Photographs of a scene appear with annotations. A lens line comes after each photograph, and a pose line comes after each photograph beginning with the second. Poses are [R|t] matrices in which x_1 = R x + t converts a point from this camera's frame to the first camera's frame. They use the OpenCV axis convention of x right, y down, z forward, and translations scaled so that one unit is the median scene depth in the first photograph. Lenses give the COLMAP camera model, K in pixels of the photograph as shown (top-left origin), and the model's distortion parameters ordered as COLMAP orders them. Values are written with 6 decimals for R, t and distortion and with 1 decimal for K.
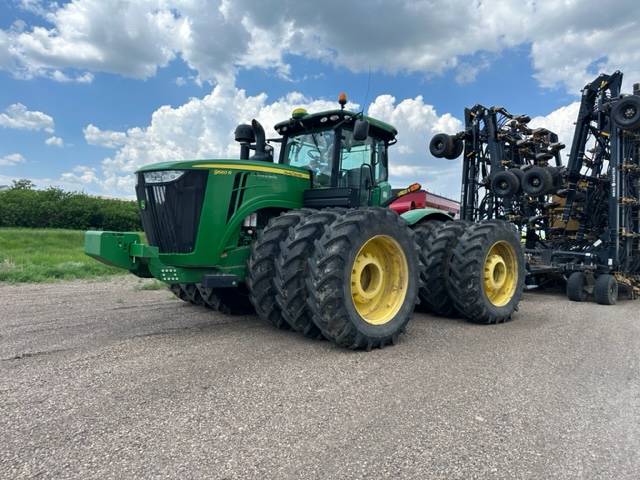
lens RADIAL K [[444.8, 0, 317.9], [0, 444.8, 241.7], [0, 0, 1]] dist [-0.001731, -0.026181]
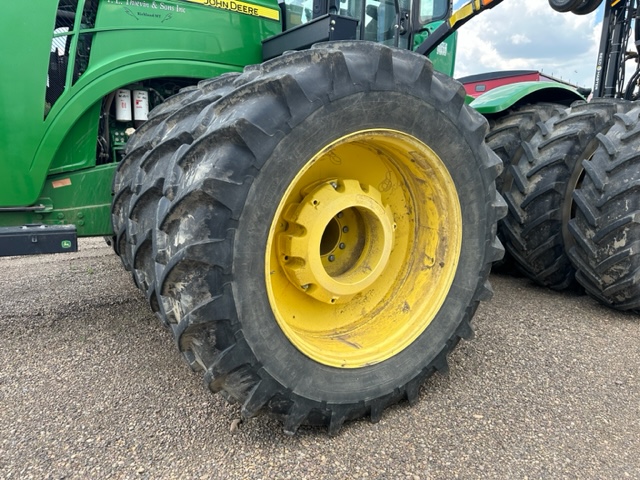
lens RADIAL K [[444.8, 0, 322.5], [0, 444.8, 238.5], [0, 0, 1]] dist [-0.001731, -0.026181]
pose [[0.978469, 0.022765, -0.205134, 0.136839], [0.018130, 0.980575, 0.195302, 0.001063], [0.205595, -0.194817, 0.959050, 0.501222]]
